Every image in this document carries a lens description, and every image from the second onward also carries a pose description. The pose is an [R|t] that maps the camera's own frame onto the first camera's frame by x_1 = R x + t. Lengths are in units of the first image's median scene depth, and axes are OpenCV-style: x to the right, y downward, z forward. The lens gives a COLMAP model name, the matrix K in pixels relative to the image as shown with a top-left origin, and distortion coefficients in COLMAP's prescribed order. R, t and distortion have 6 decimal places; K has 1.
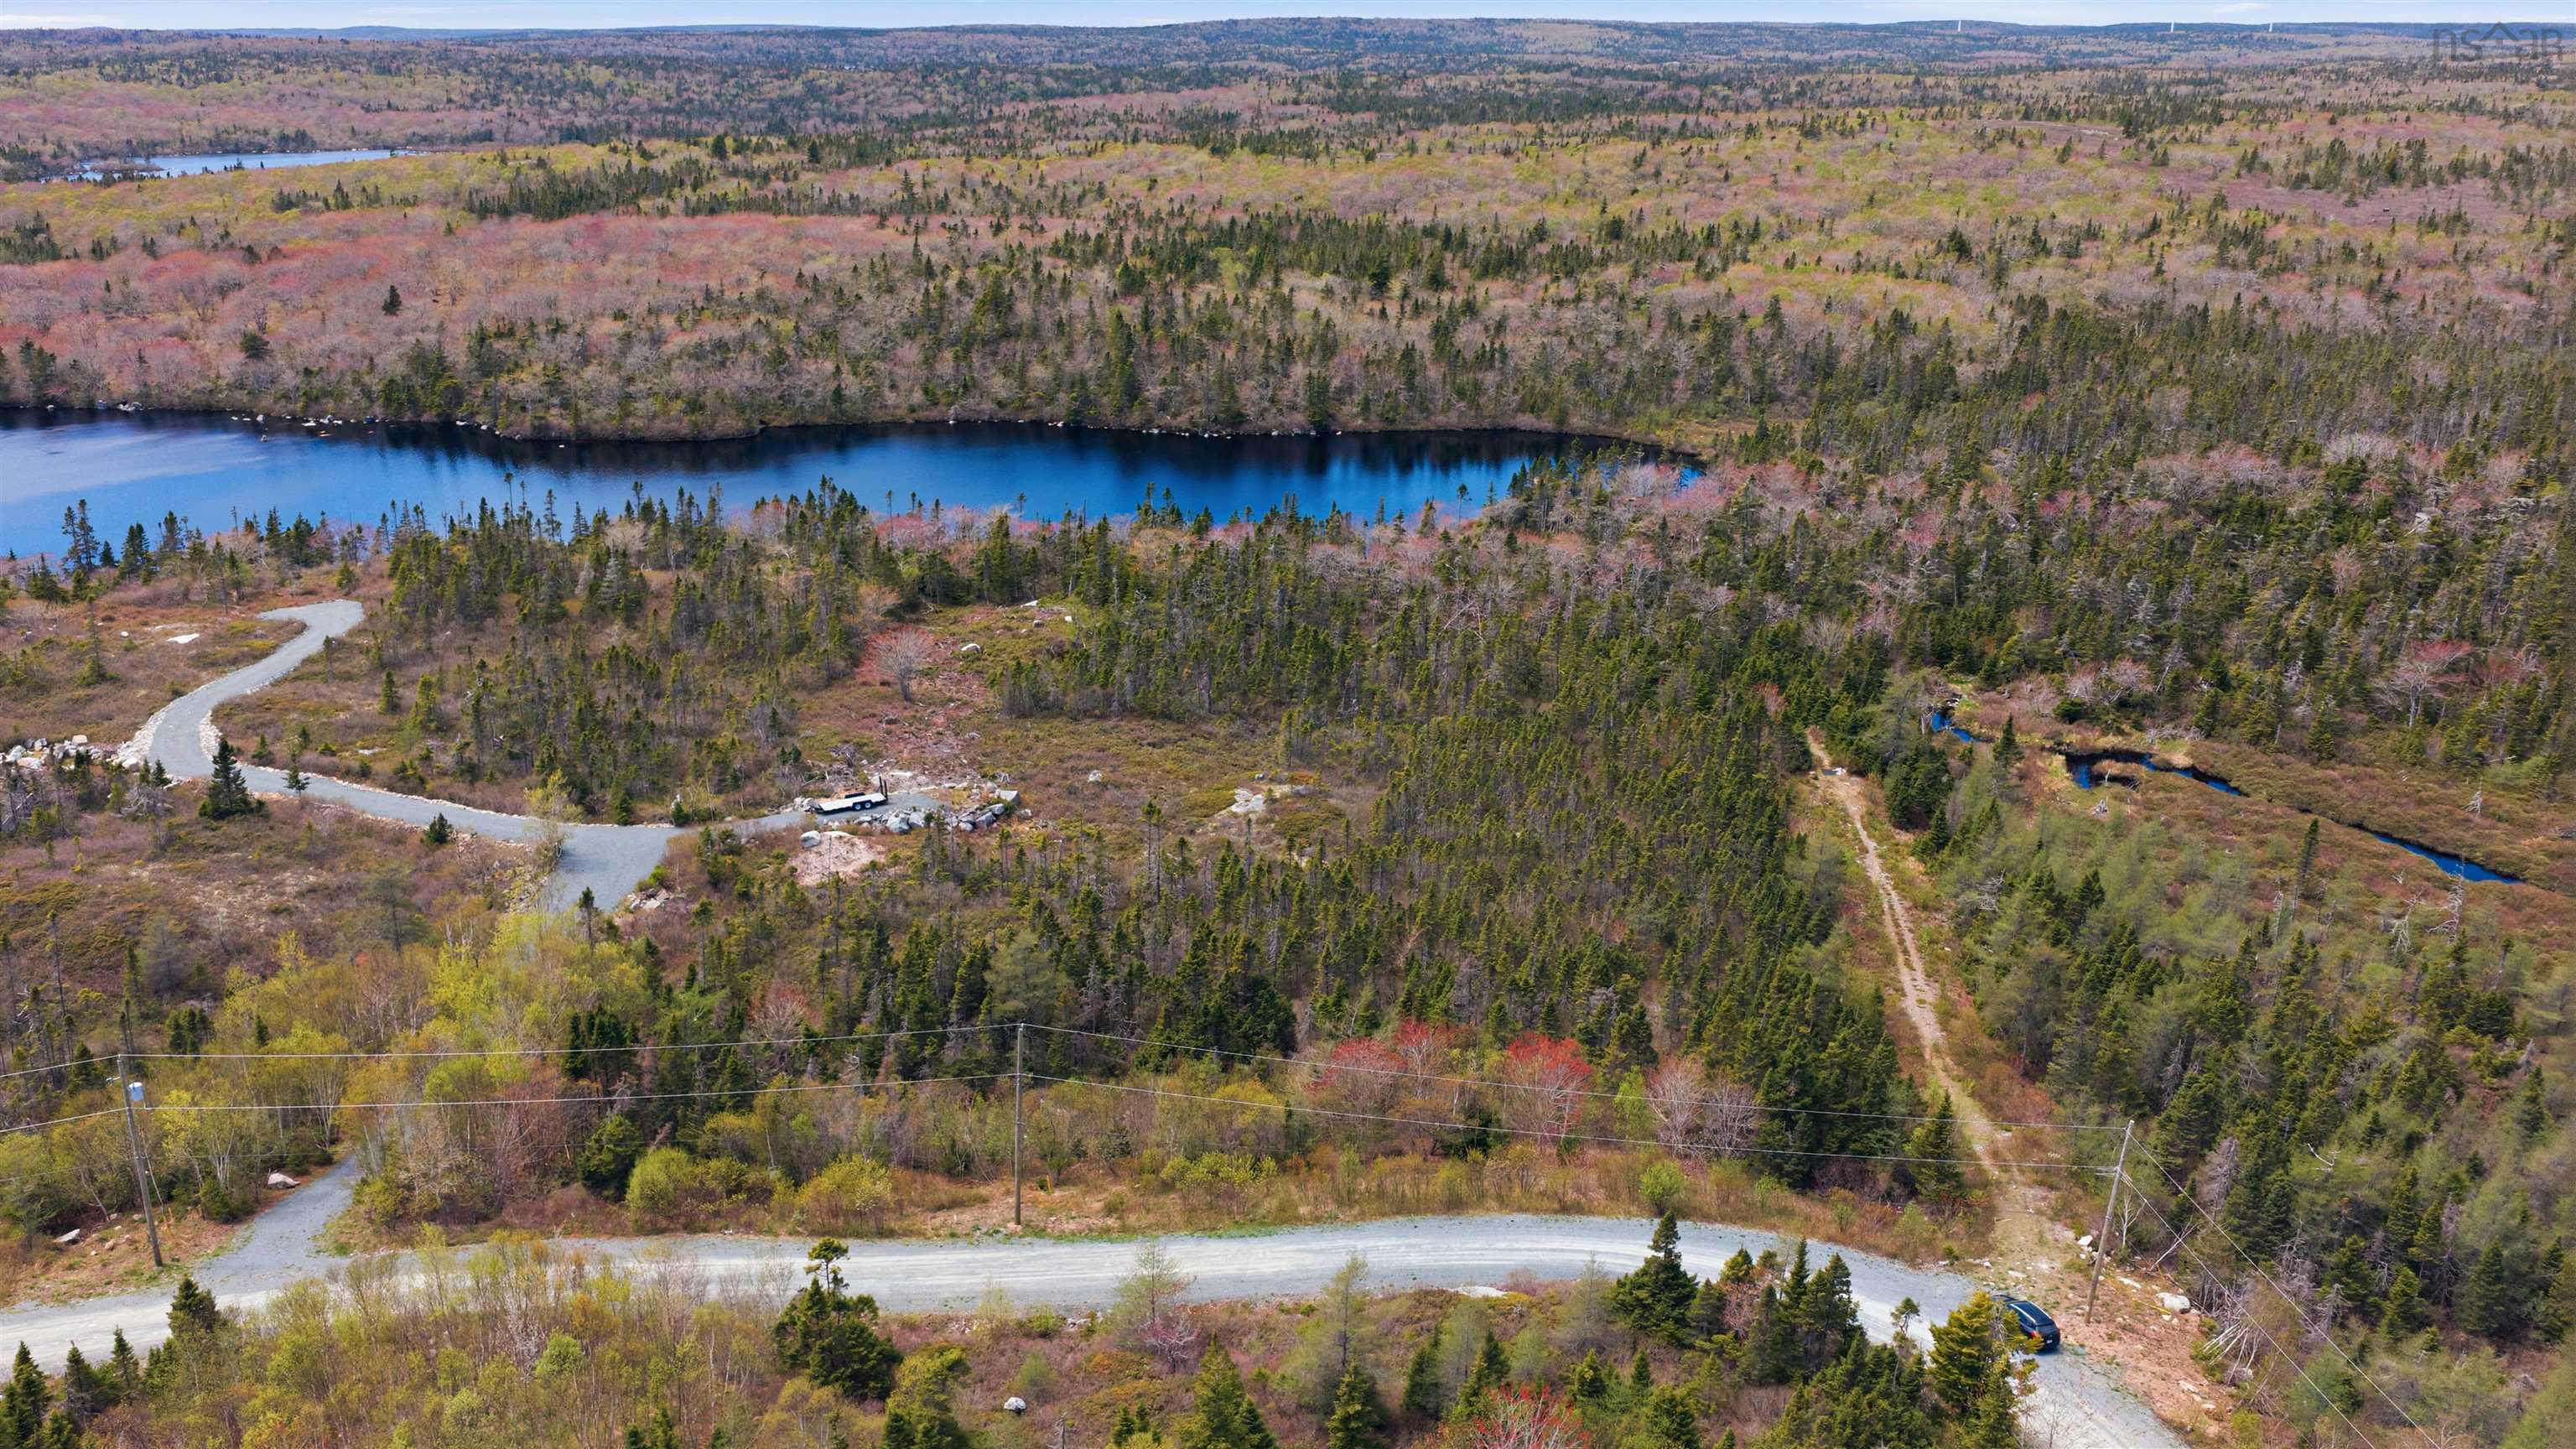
lens RADIAL K [[2127.0, 0, 1293.3], [0, 2127.0, 719.8], [0, 0, 1]] dist [0.033431, -0.062741]
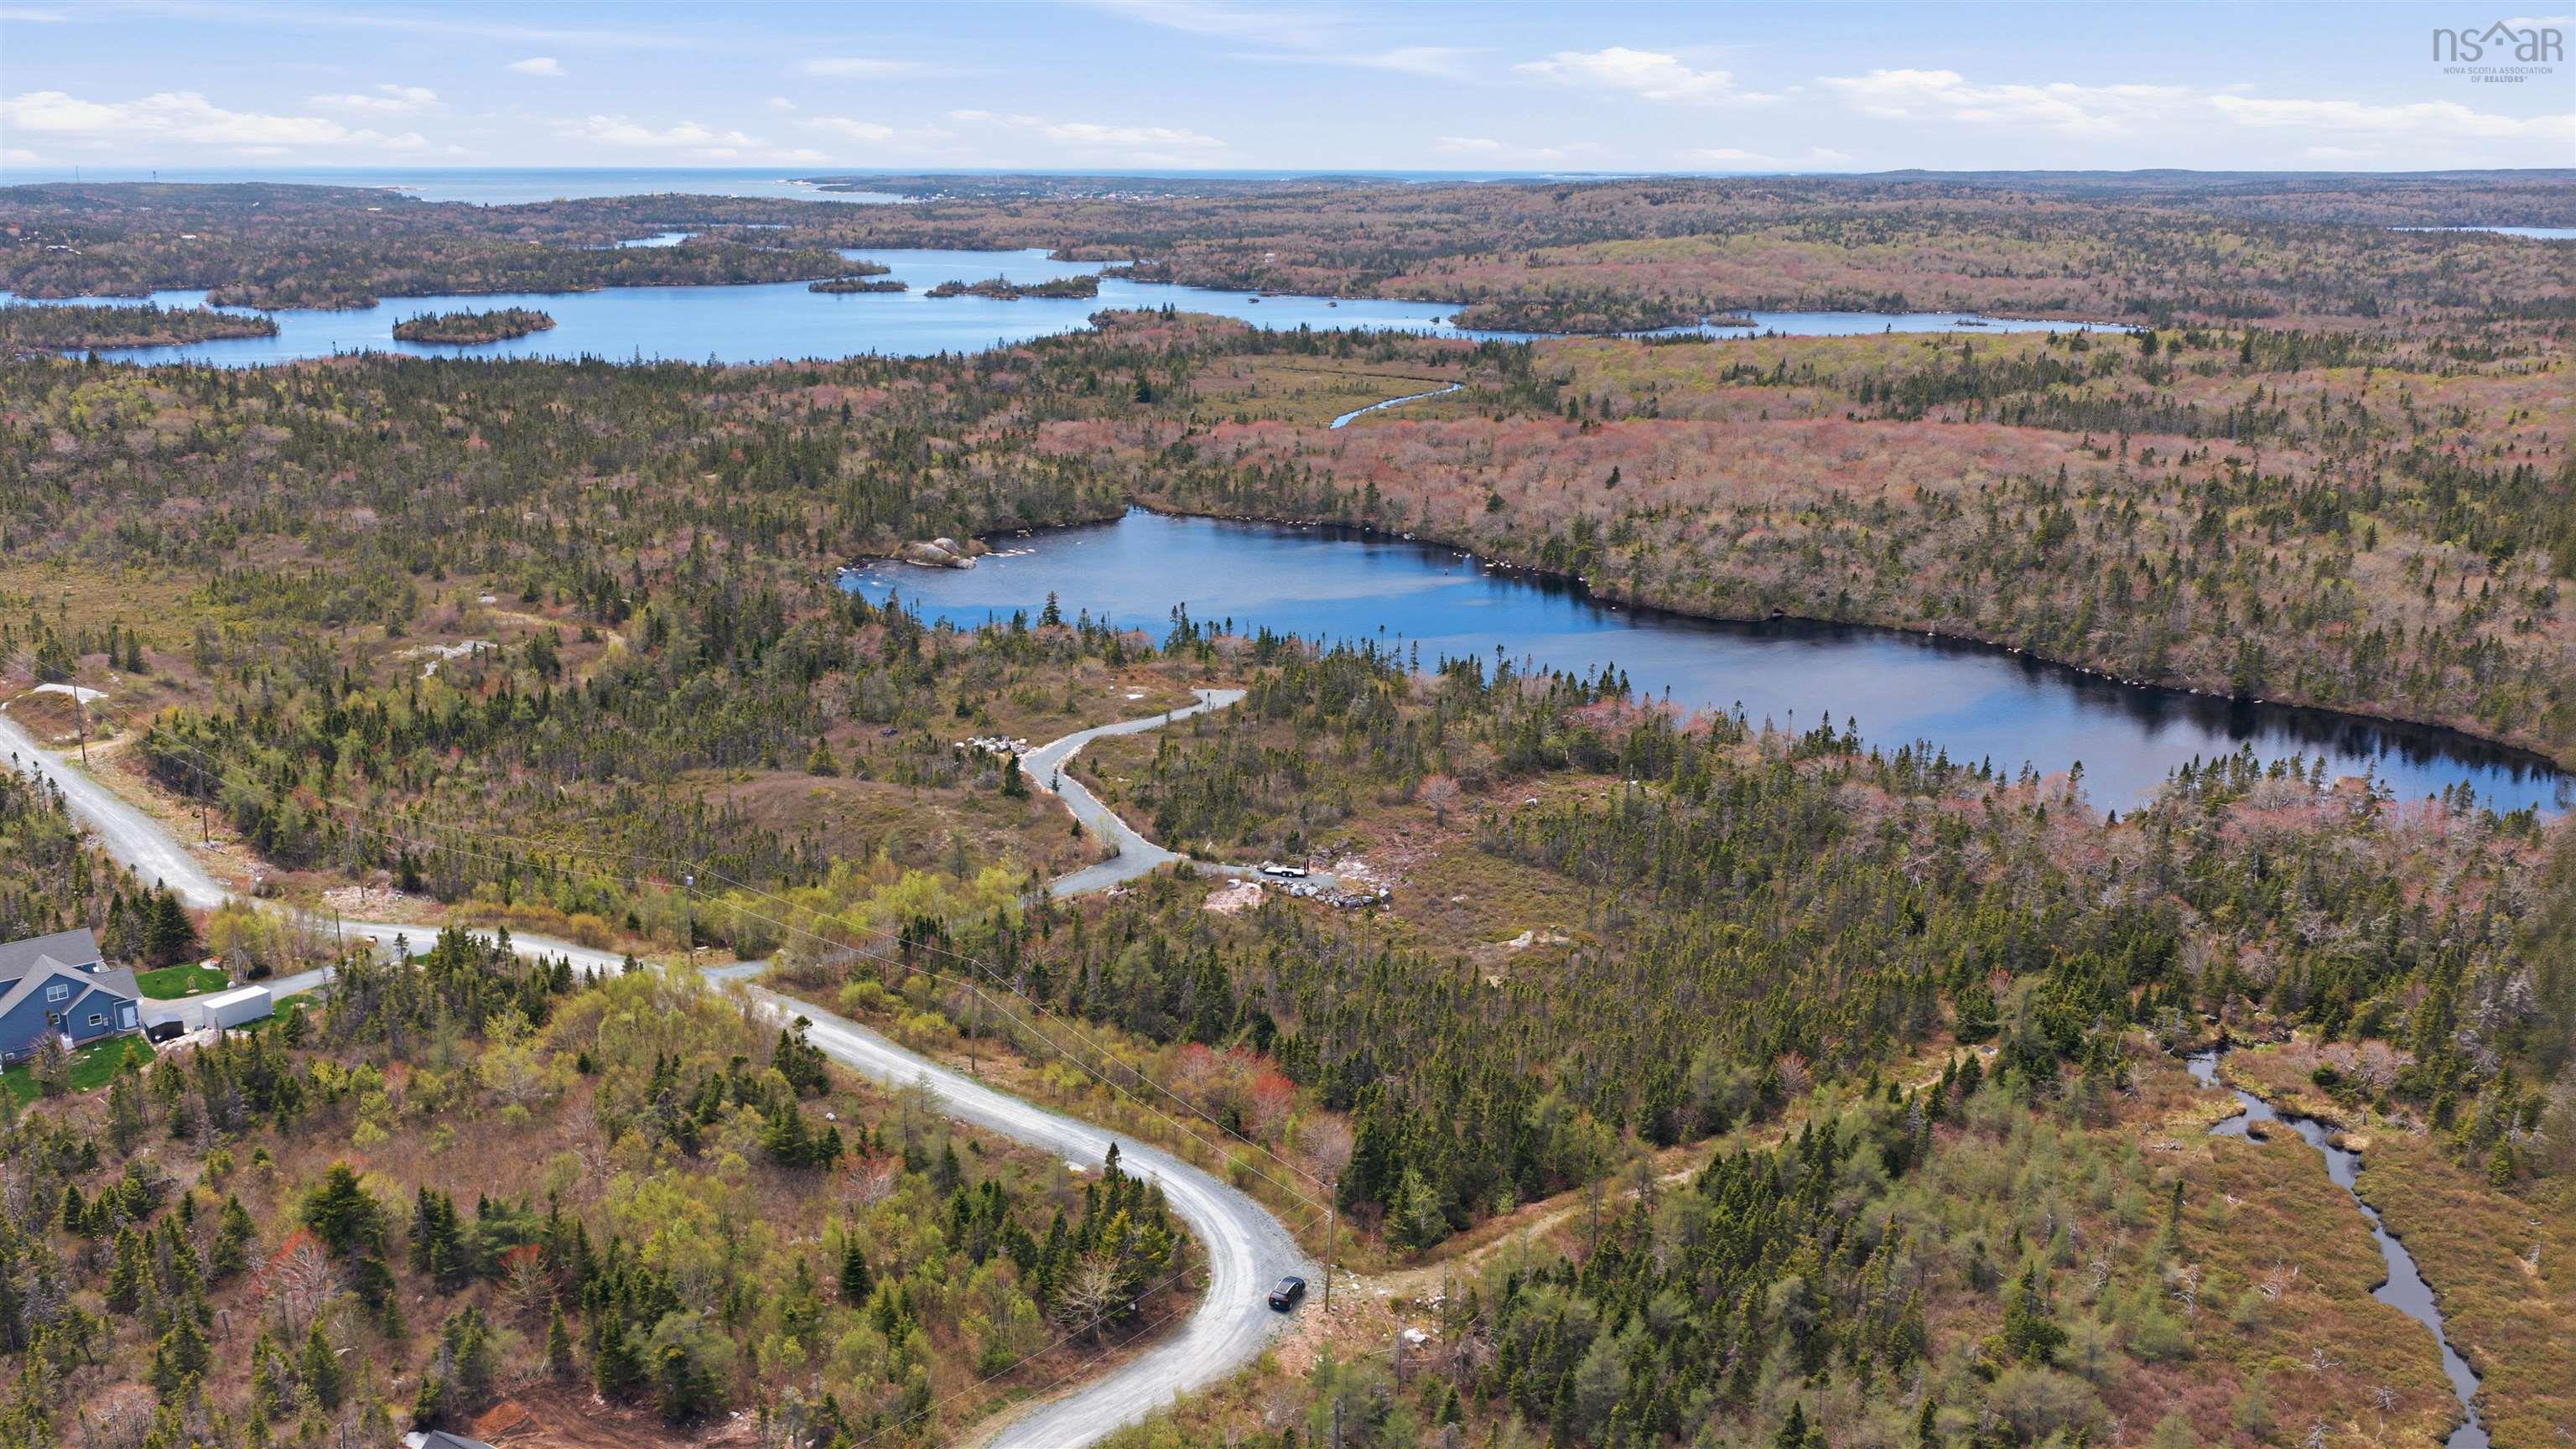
lens RADIAL K [[2127.0, 0, 1293.3], [0, 2127.0, 719.8], [0, 0, 1]] dist [0.033431, -0.062741]
pose [[0.714310, 0.178654, -0.676642, 0.379039], [-0.218308, 0.975504, 0.027102, -0.051317], [0.664908, 0.128357, 0.735813, -0.065682]]
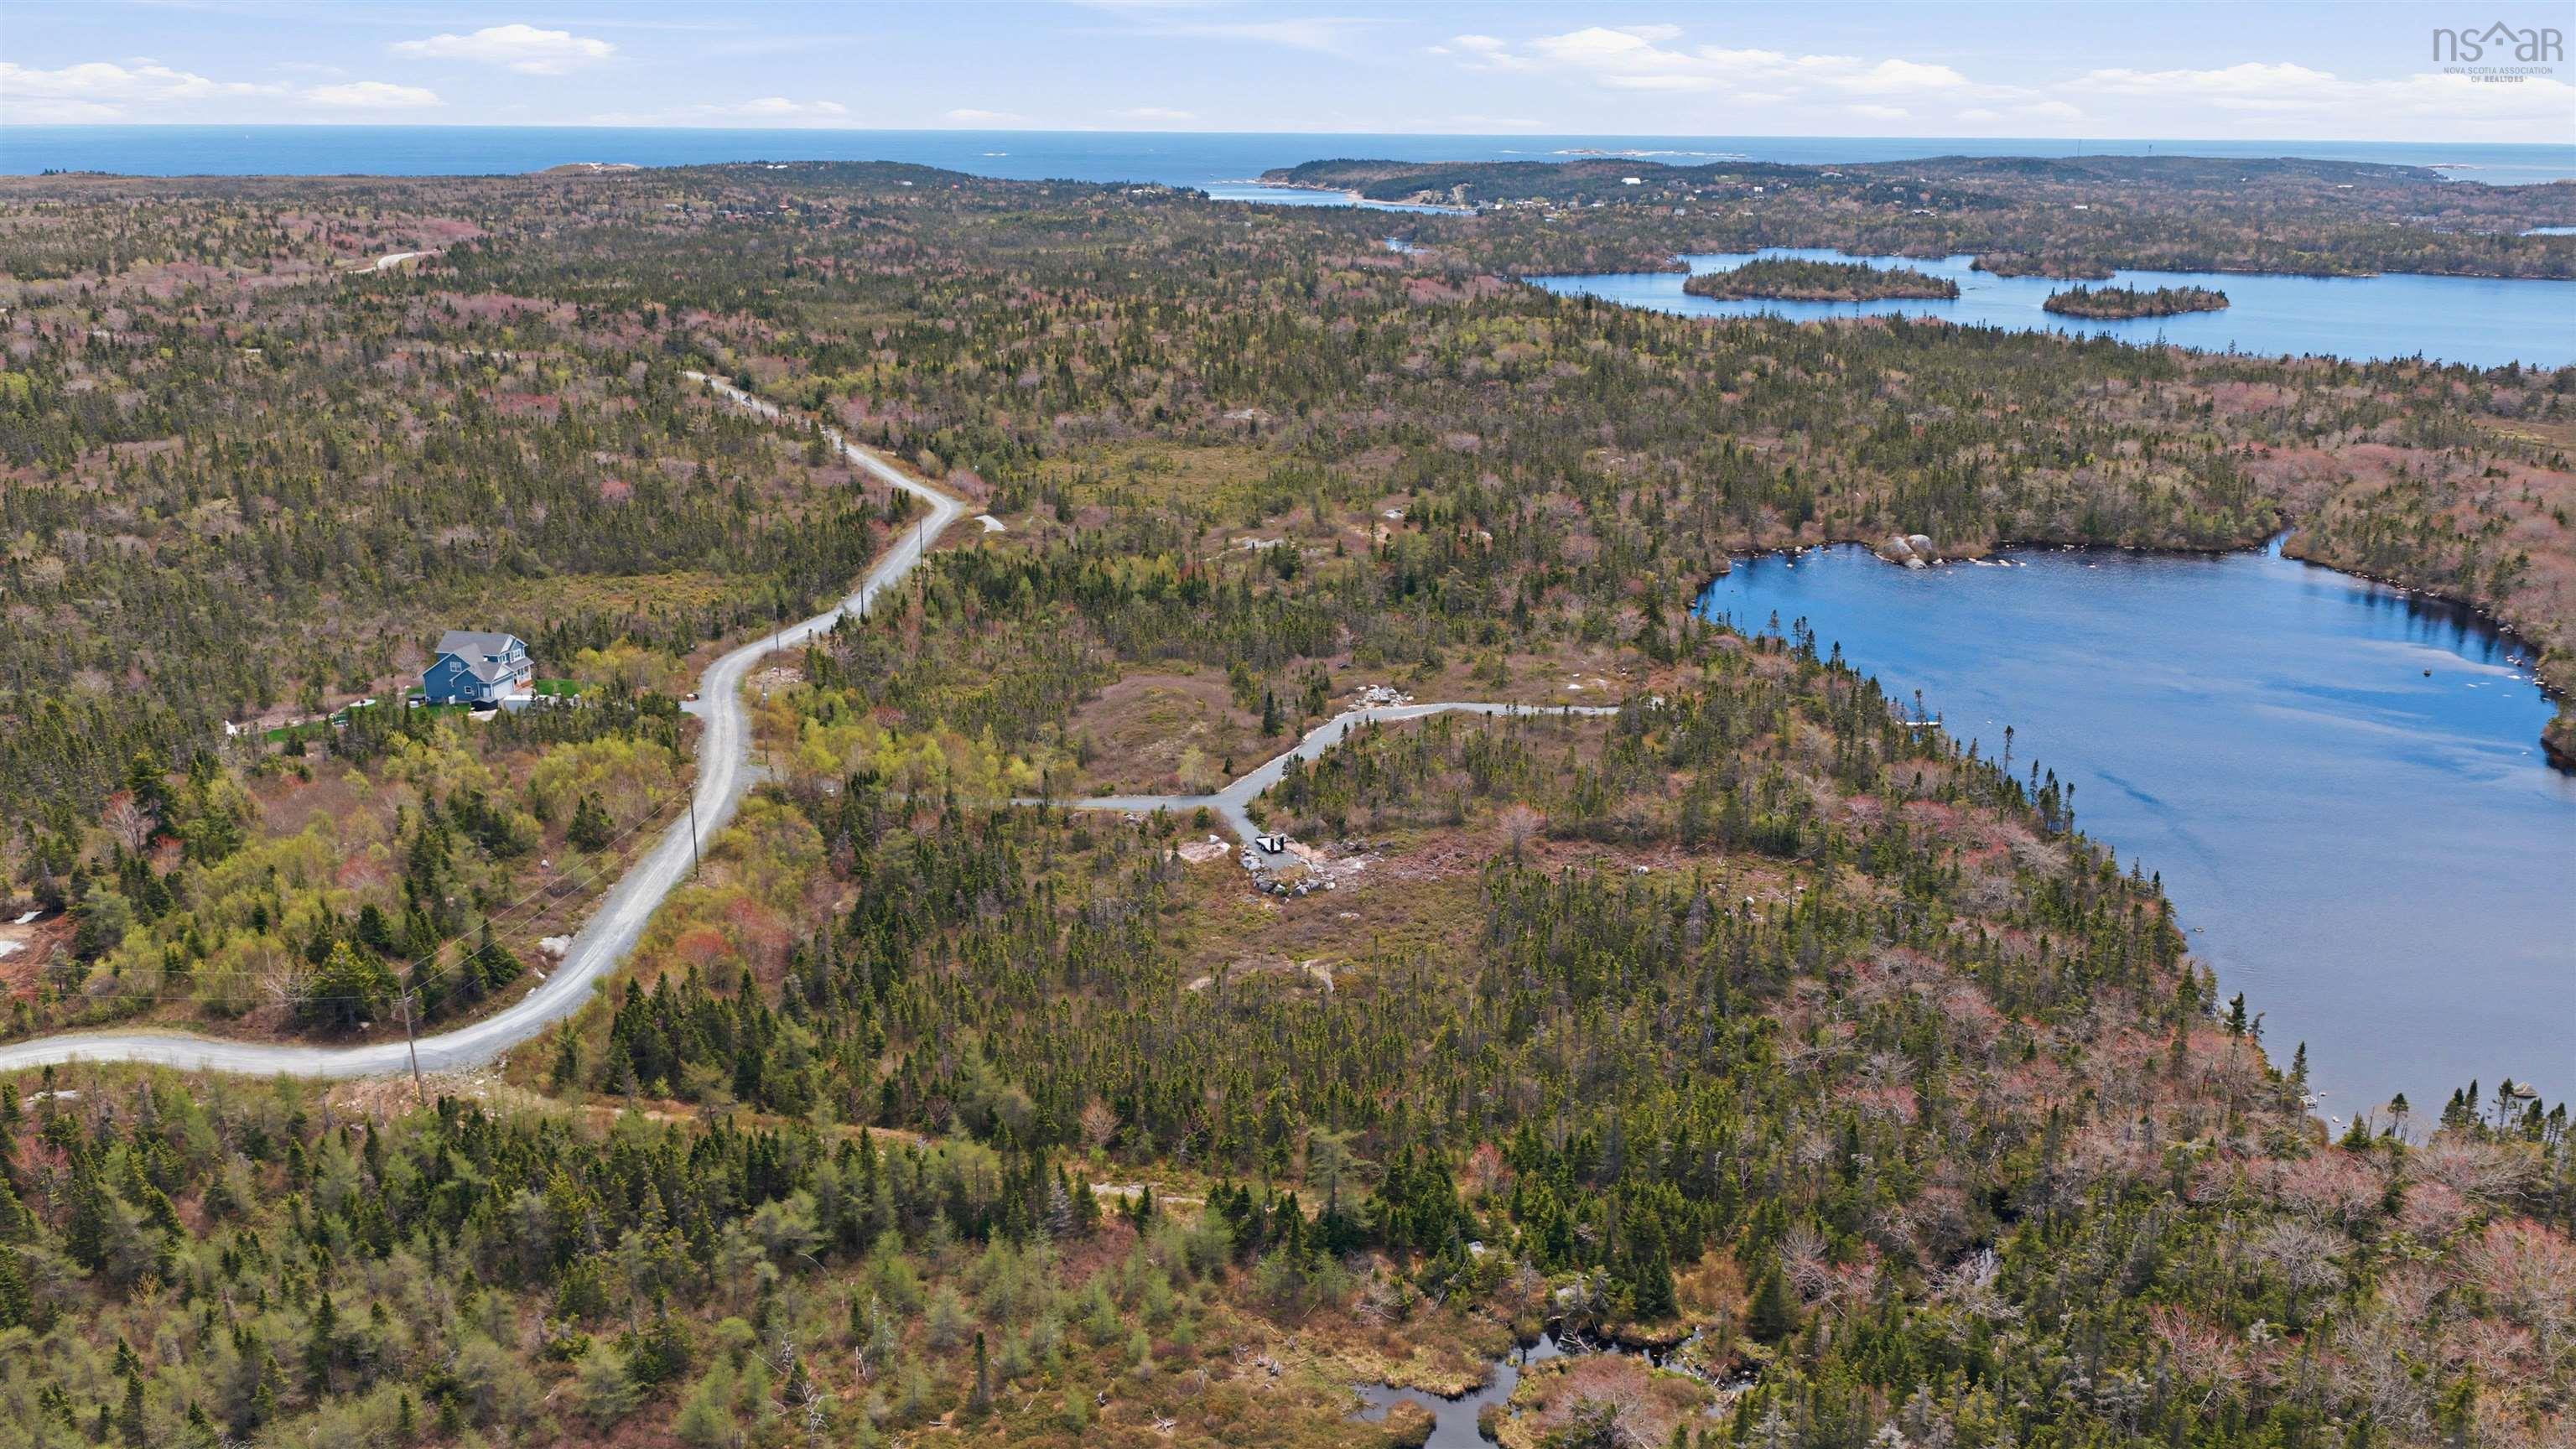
lens RADIAL K [[2149.6, 0, 1297.7], [0, 2149.6, 647.5], [0, 0, 1]] dist [0.031377, -0.065881]
pose [[-0.102783, 0.233216, -0.966978, 0.579868], [-0.315492, 0.914290, 0.254043, -0.226611], [0.943345, 0.331185, -0.020395, 0.464959]]
